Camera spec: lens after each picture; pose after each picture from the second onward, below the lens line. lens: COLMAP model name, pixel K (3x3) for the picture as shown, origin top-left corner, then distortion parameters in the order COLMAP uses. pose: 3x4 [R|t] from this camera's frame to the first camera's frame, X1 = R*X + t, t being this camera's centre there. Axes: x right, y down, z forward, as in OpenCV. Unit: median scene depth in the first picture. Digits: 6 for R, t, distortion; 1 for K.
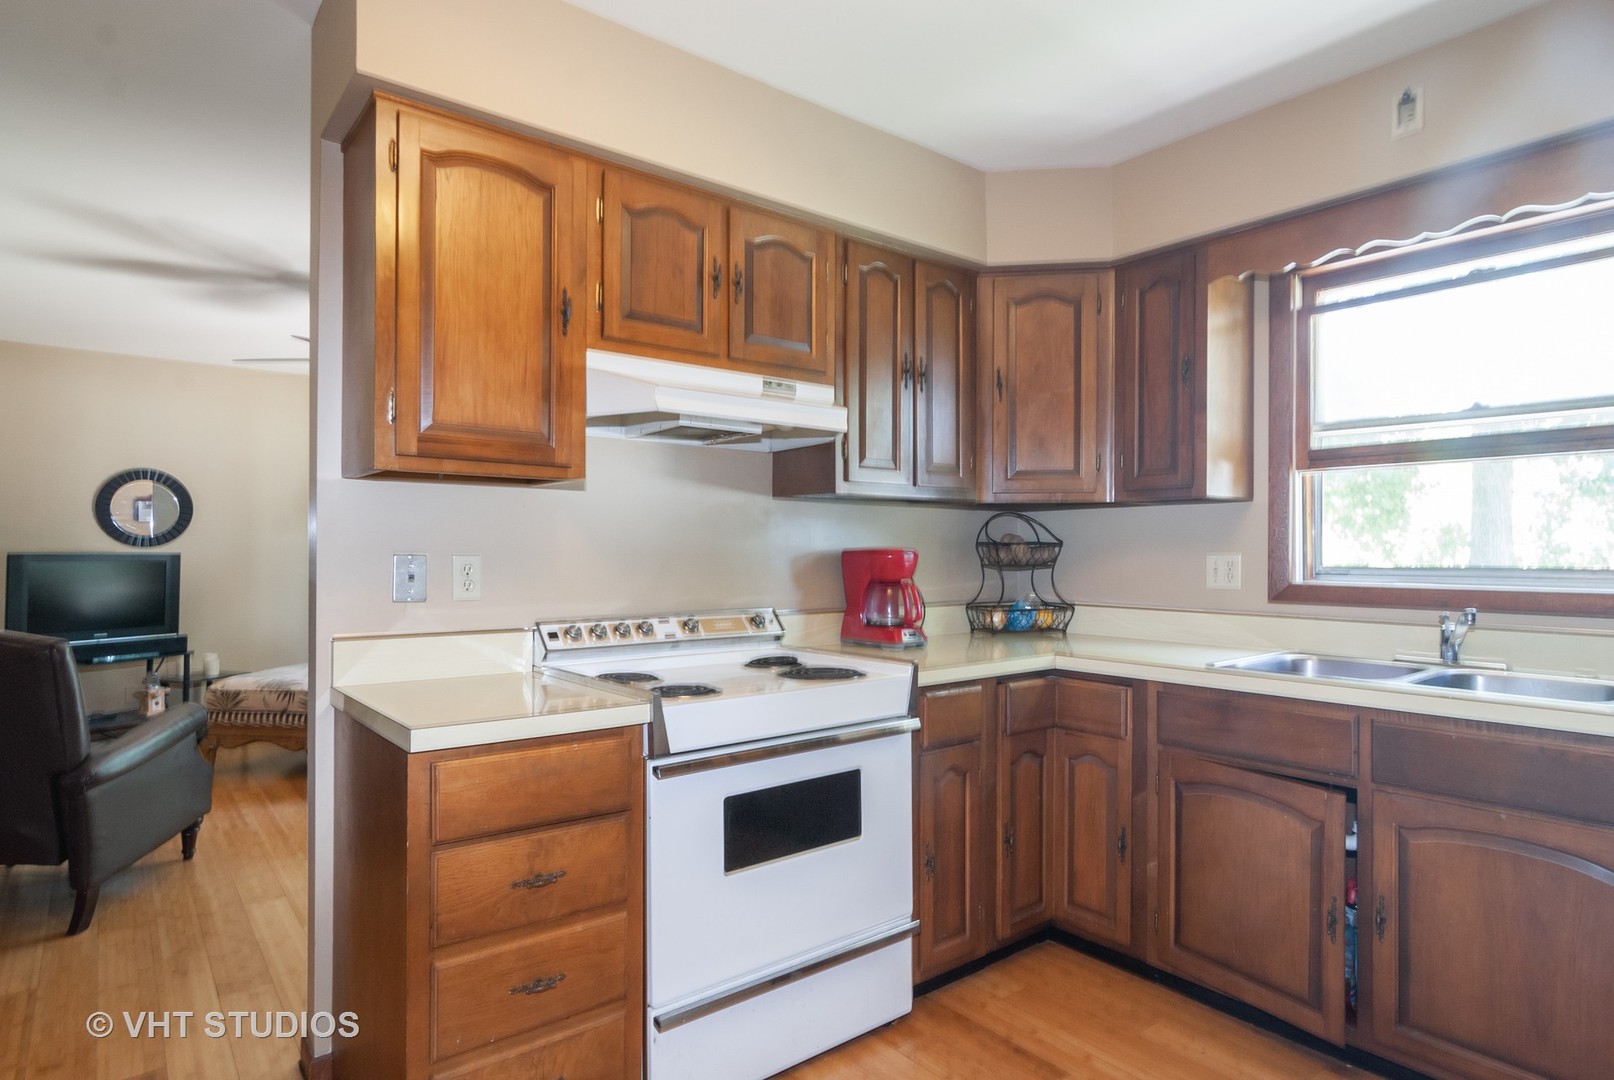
lens RADIAL K [[915.8, 0, 799.9], [0, 915.8, 533.5], [0, 0, 1]] dist [0.007713, -0.000256]
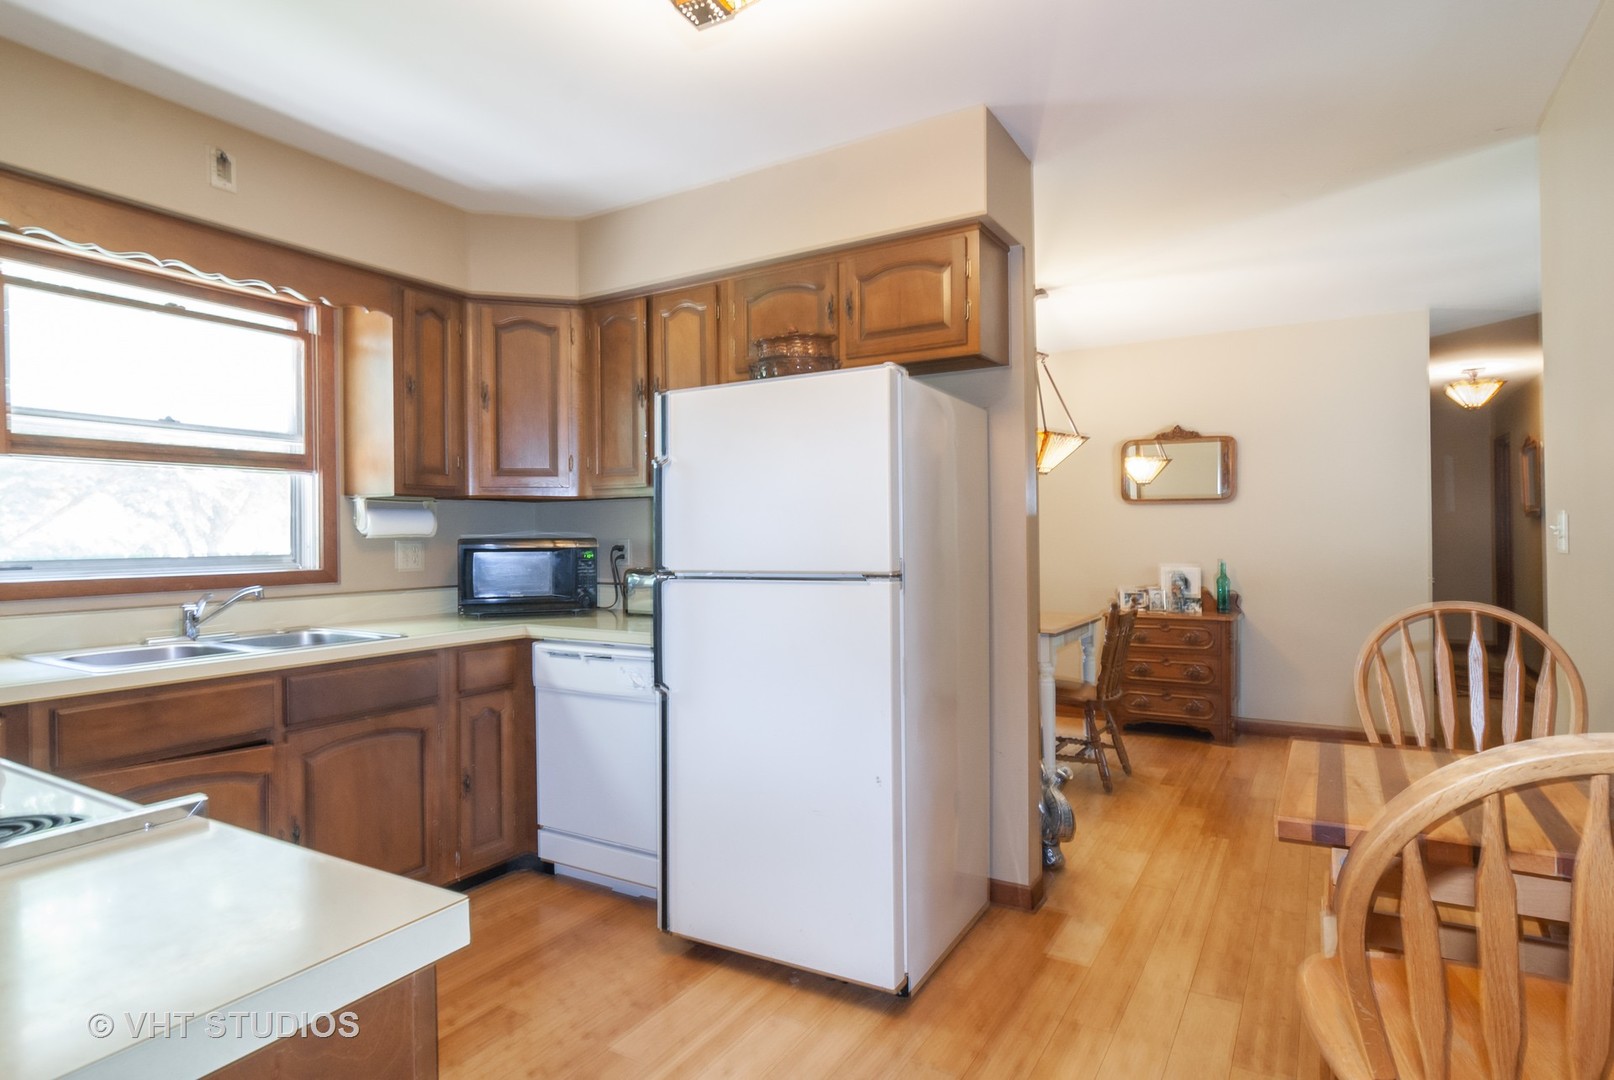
lens RADIAL K [[860.1, 0, 803.4], [0, 860.1, 528.6], [0, 0, 1]] dist [-0.004301, -0.004857]
pose [[-0.356041, 0.010254, 0.934414, -0.514708], [-0.007104, 0.999881, -0.013680, 0.009298], [-0.934443, -0.011508, -0.355926, 0.566121]]
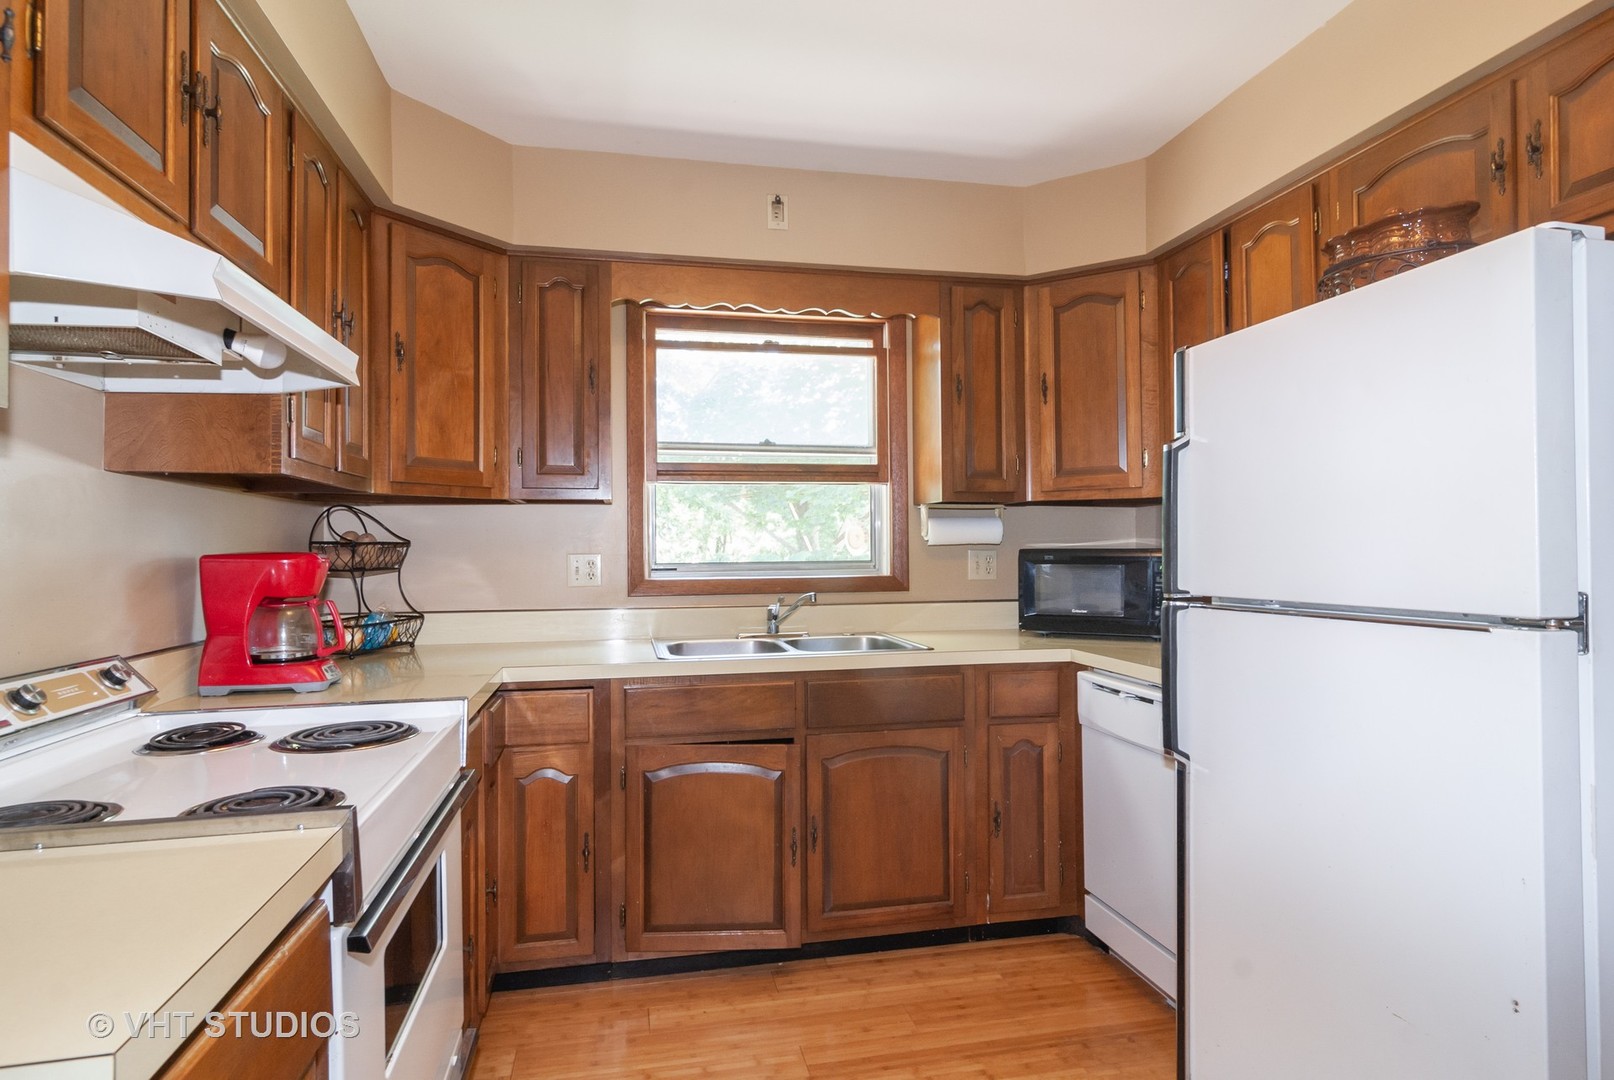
lens RADIAL K [[860.1, 0, 797.8], [0, 860.1, 531.5], [0, 0, 1]] dist [-0.004301, -0.004857]
pose [[0.446203, 0.013710, 0.894827, -0.334330], [-0.009523, 0.999899, -0.010572, 0.004763], [-0.894881, -0.003804, 0.446288, 0.354322]]
